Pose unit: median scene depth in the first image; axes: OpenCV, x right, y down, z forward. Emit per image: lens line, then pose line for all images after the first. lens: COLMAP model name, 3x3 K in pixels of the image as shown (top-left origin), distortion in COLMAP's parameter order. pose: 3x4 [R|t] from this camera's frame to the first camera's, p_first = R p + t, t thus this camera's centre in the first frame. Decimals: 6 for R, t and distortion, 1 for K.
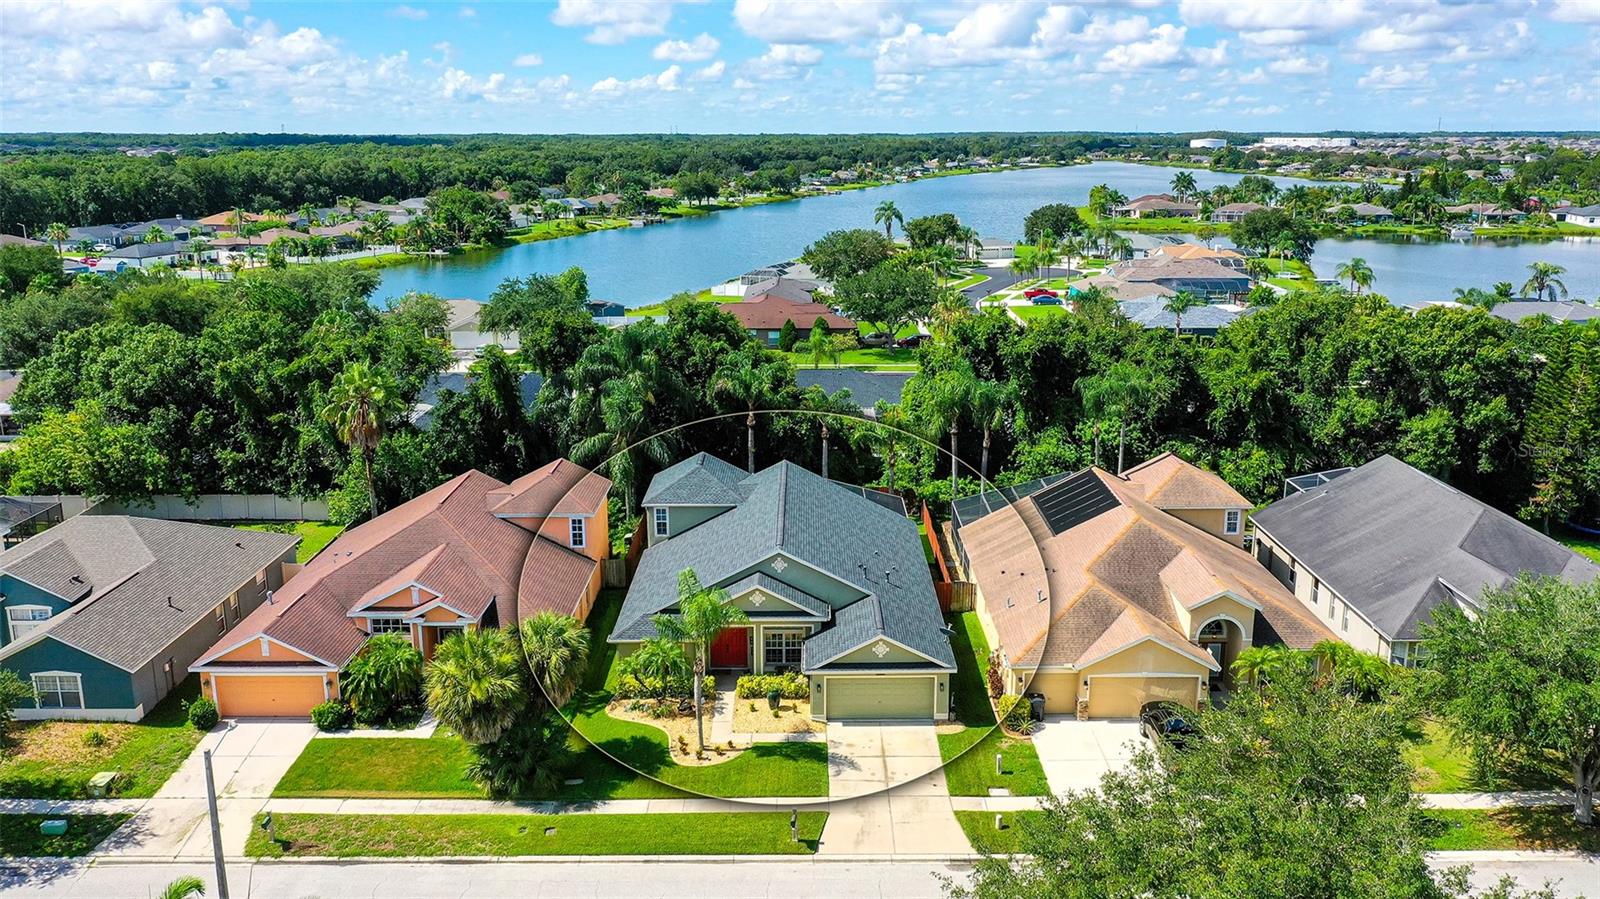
lens RADIAL K [[1266.3, 0, 800.0], [0, 1266.3, 449.5], [0, 0, 1]] dist [0.004995, -0.004350]
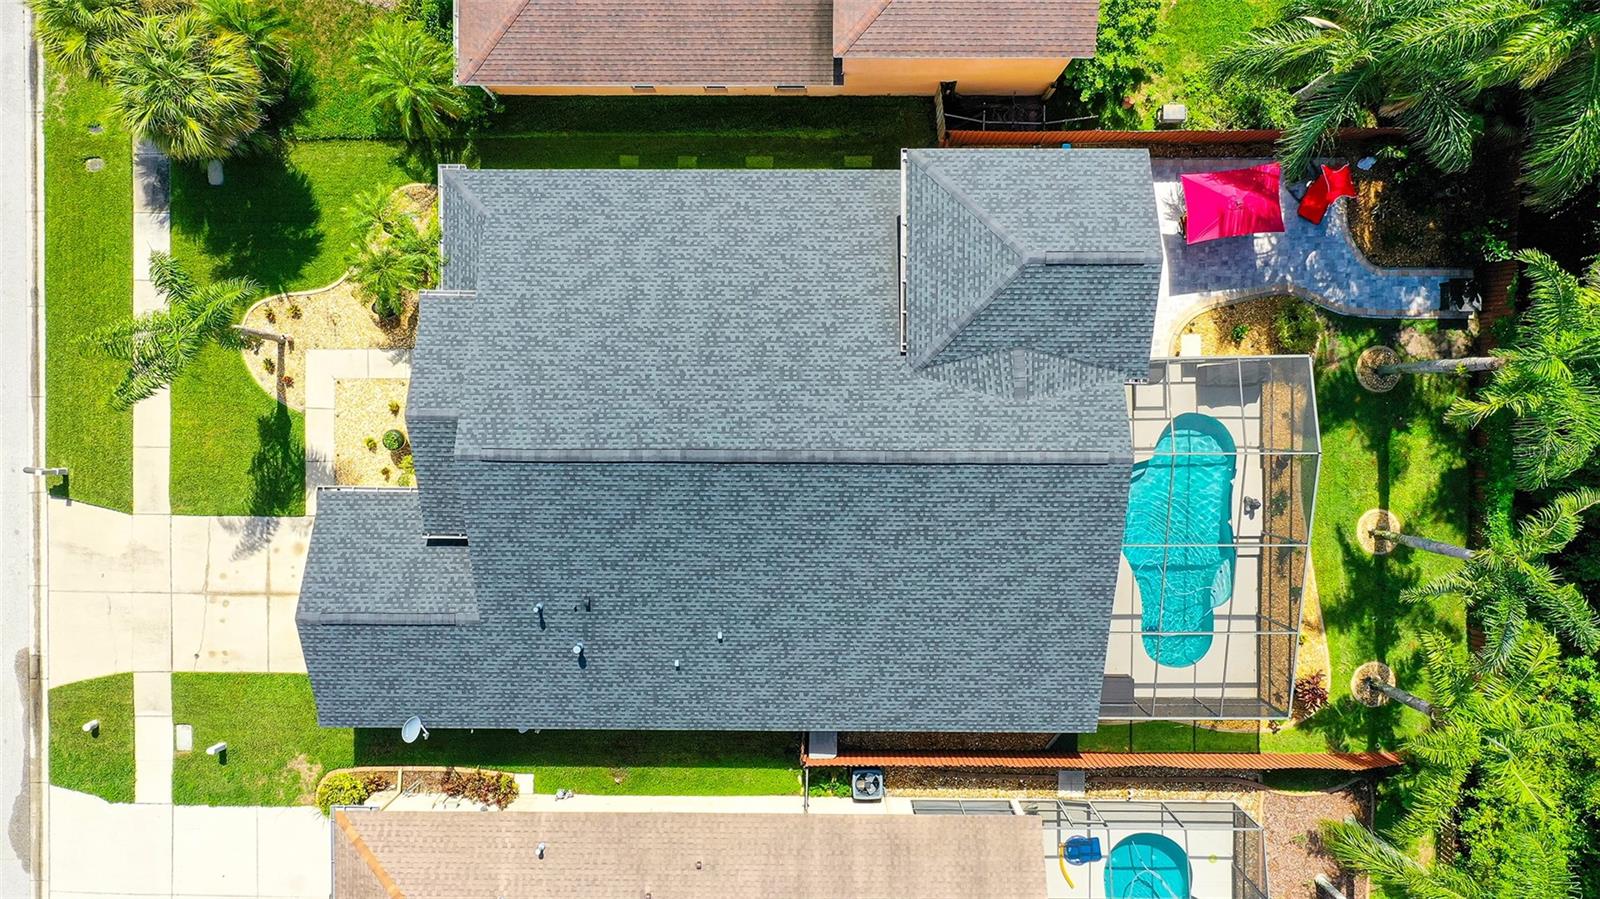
lens RADIAL K [[1261.6, 0, 800.0], [0, 1261.6, 449.5], [0, 0, 1]] dist [0.013133, -0.001288]
pose [[-0.003835, 0.999673, 0.025279, -0.026177], [-0.231686, -0.025480, 0.972457, -0.386243], [0.972783, -0.002127, 0.231708, 0.825748]]
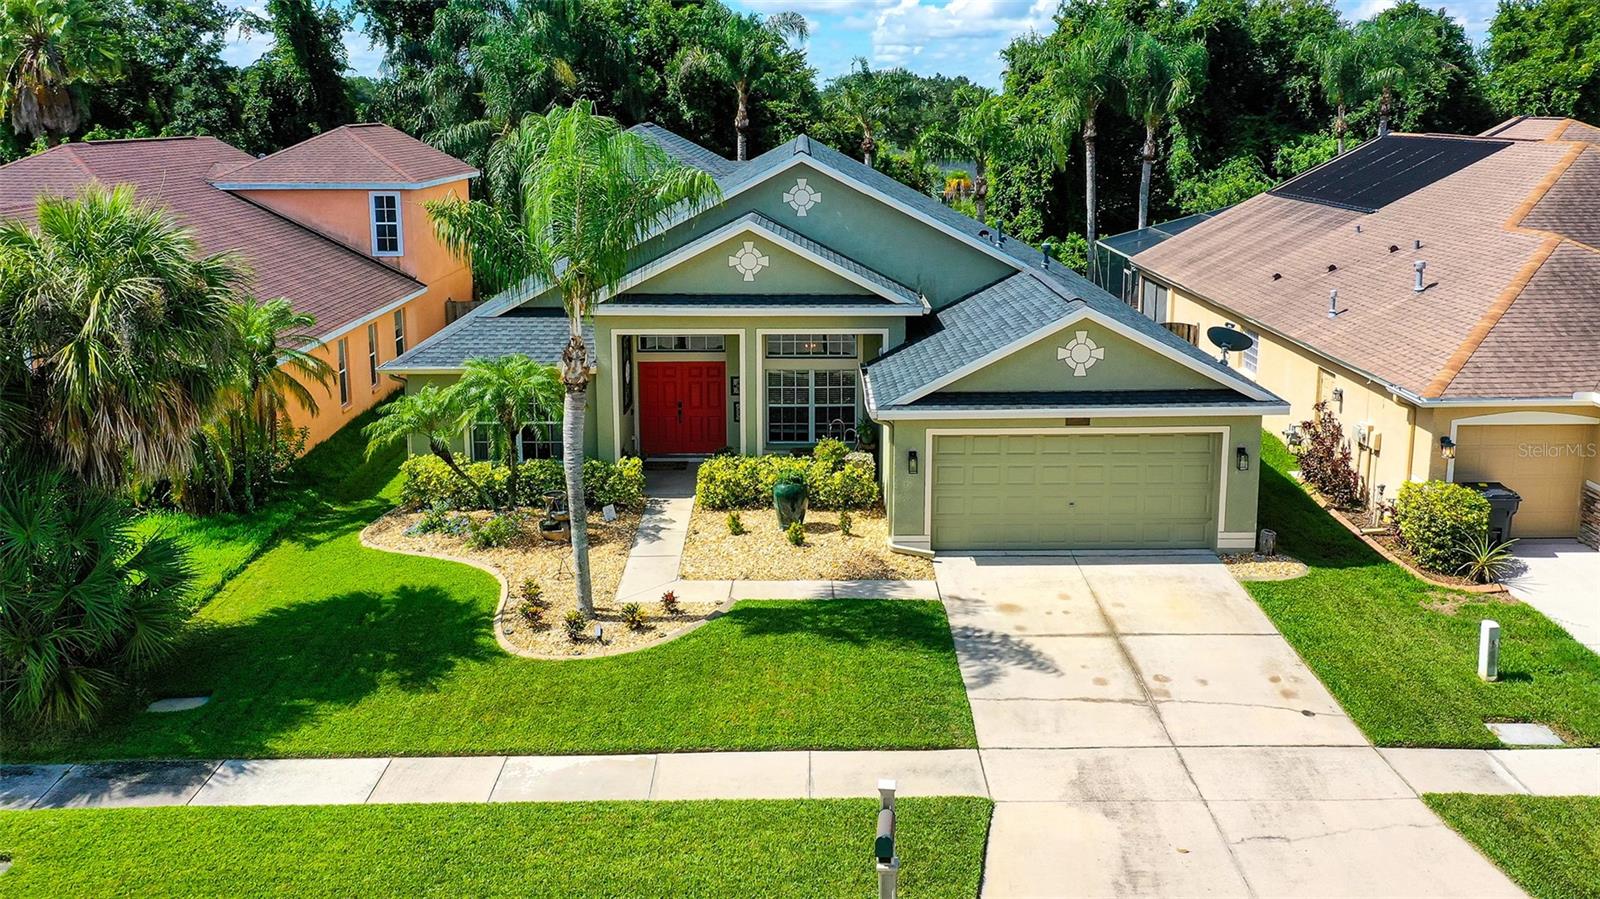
lens RADIAL K [[1294.6, 0, 800.1], [0, 1294.6, 346.6], [0, 0, 1]] dist [0.002392, -0.001692]
pose [[0.999999, 0.000475, 0.001623, -0.014452], [-0.000378, 0.998272, -0.058756, 0.135491], [-0.001648, 0.058755, 0.998271, 0.472760]]
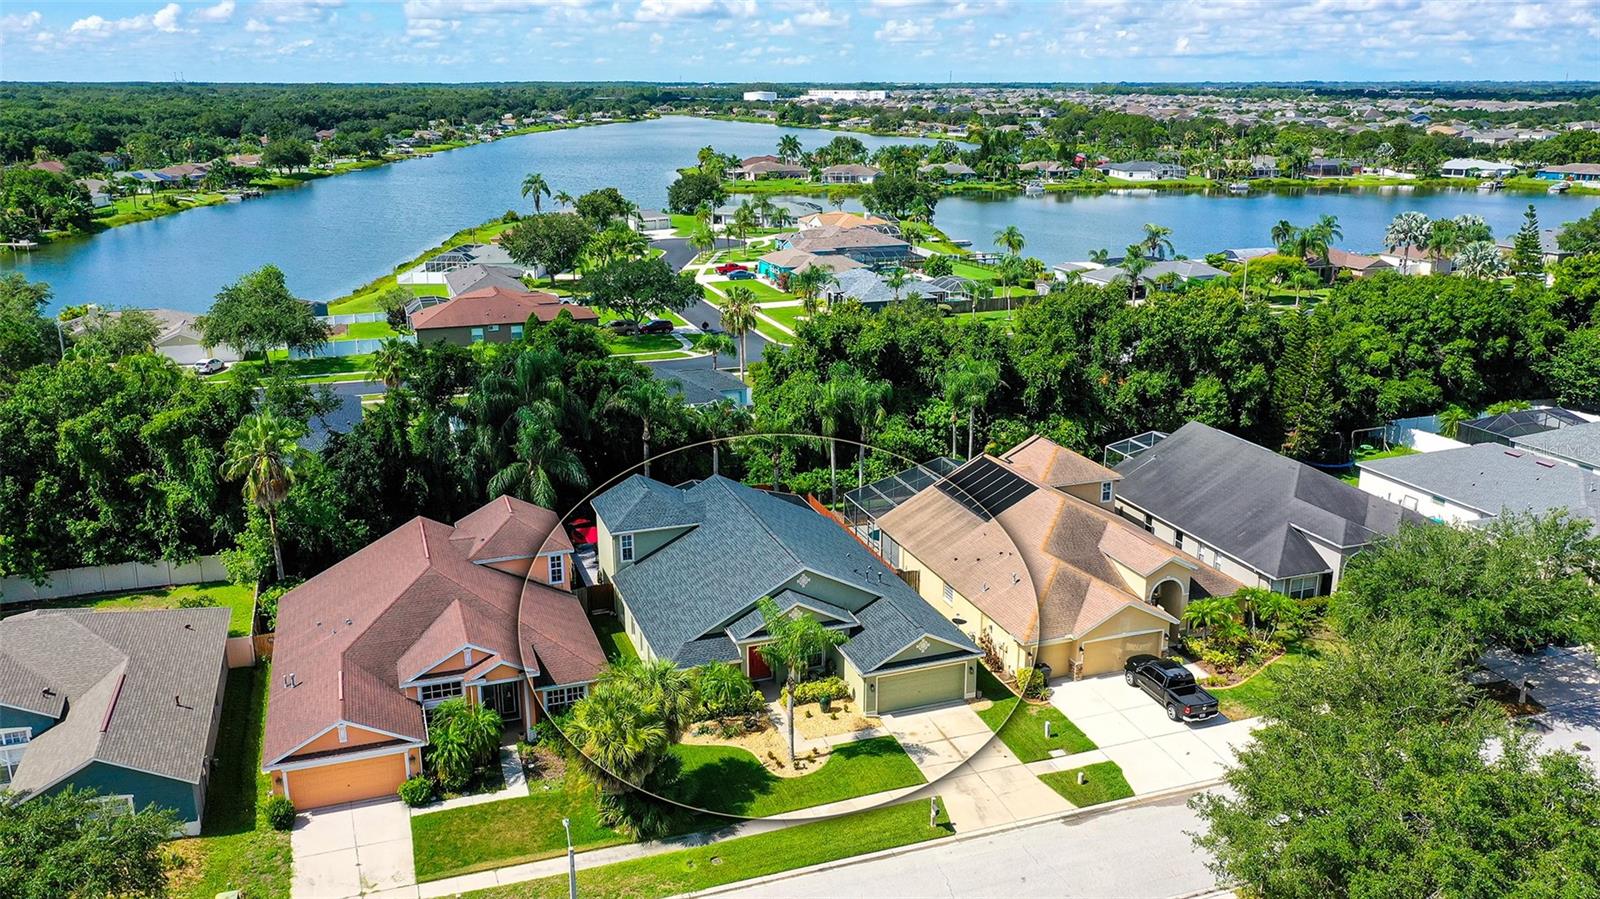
lens RADIAL K [[1261.6, 0, 800.0], [0, 1261.6, 449.5], [0, 0, 1]] dist [0.013133, -0.001288]
pose [[0.941624, -0.091820, 0.323904, -0.295055], [0.079370, 0.995515, 0.051472, -0.063032], [-0.327177, -0.022759, 0.944689, -0.017856]]
